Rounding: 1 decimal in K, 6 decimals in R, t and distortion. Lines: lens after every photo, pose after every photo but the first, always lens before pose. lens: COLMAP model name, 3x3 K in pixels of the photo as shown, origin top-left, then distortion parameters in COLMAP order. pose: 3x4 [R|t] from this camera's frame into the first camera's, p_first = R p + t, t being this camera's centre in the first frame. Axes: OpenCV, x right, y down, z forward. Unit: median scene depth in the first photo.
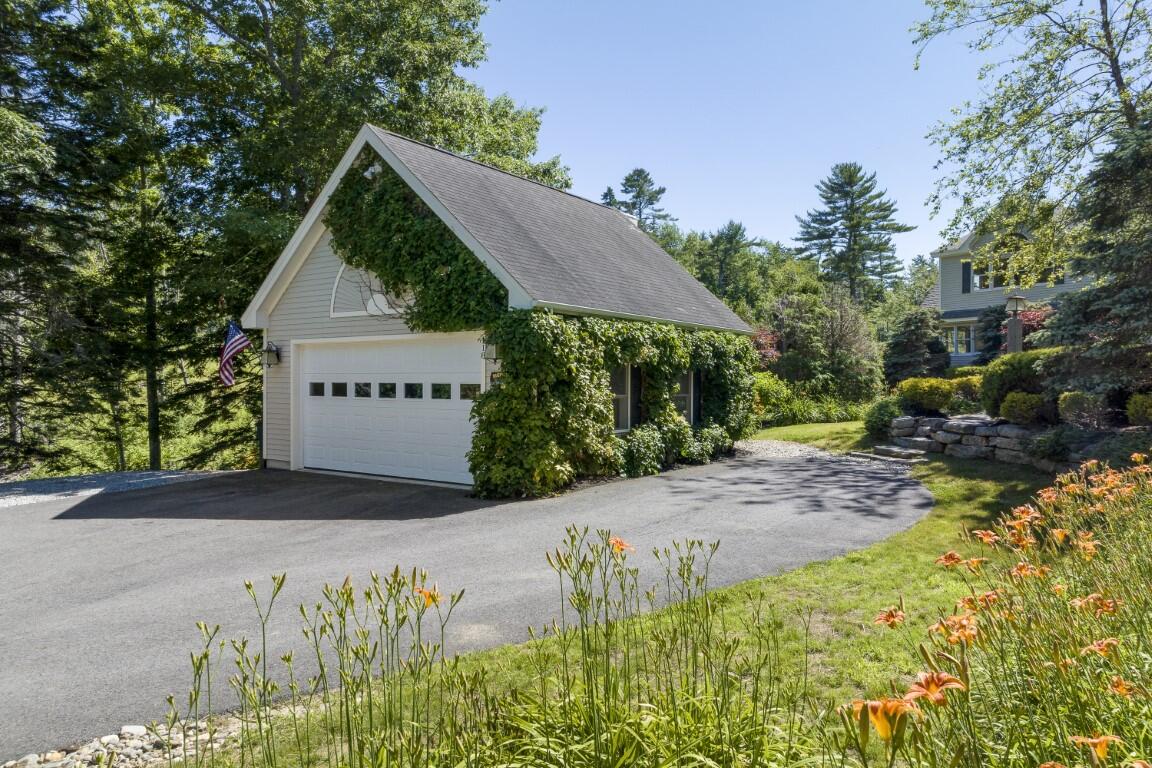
lens RADIAL K [[811.6, 0, 571.8], [0, 811.6, 380.5], [0, 0, 1]] dist [0.005527, -0.016452]
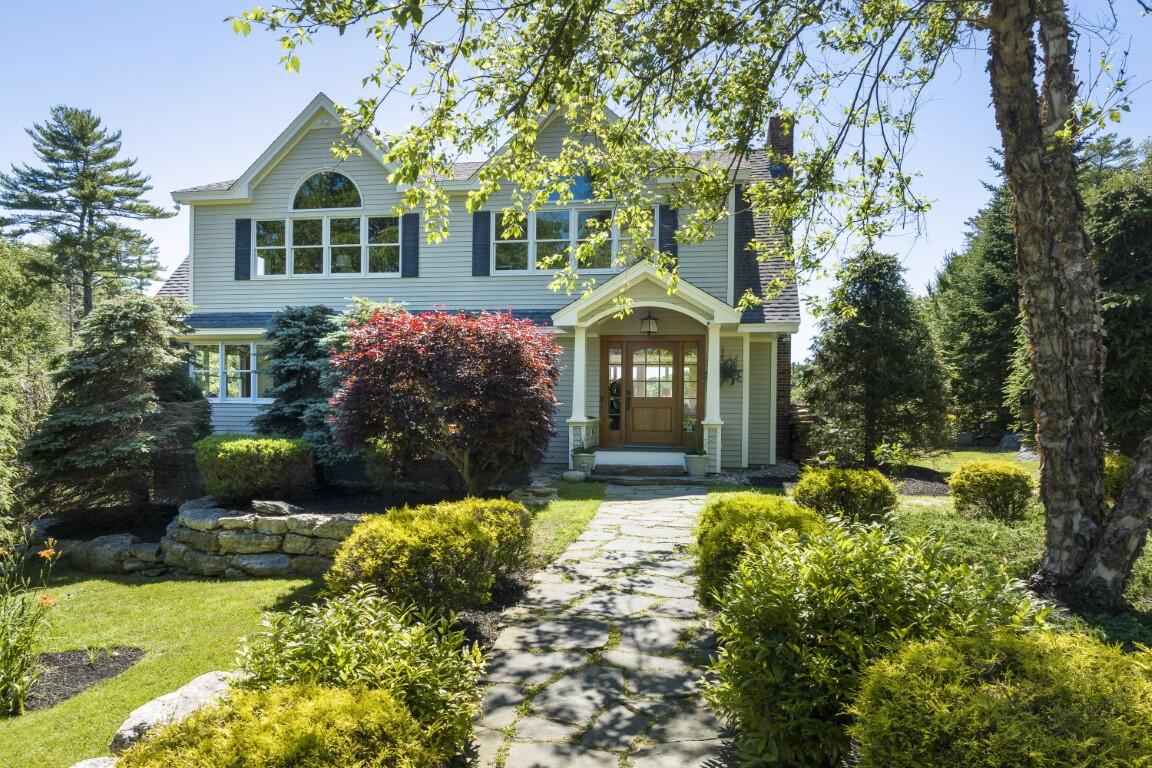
lens RADIAL K [[811.6, 0, 592.1], [0, 811.6, 426.6], [0, 0, 1]] dist [0.005527, -0.016452]
pose [[0.651202, -0.012602, 0.758800, 0.240324], [-0.010486, 0.999617, 0.025601, -0.031016], [-0.758832, -0.024628, 0.650820, 0.498374]]
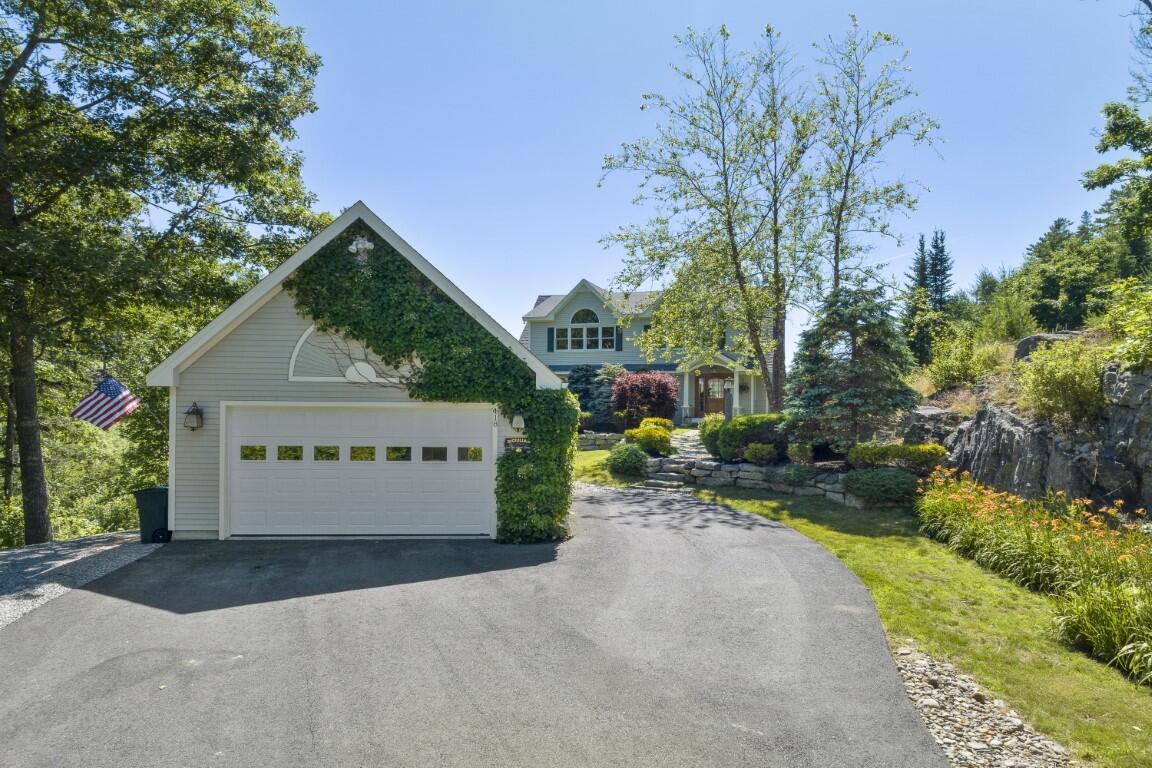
lens RADIAL K [[811.6, 0, 577.3], [0, 811.6, 388.5], [0, 0, 1]] dist [0.005527, -0.016452]
pose [[0.767734, 0.020073, 0.640454, -0.288031], [-0.005661, 0.999683, -0.024547, -0.019919], [-0.640743, 0.015220, 0.767604, 0.004230]]
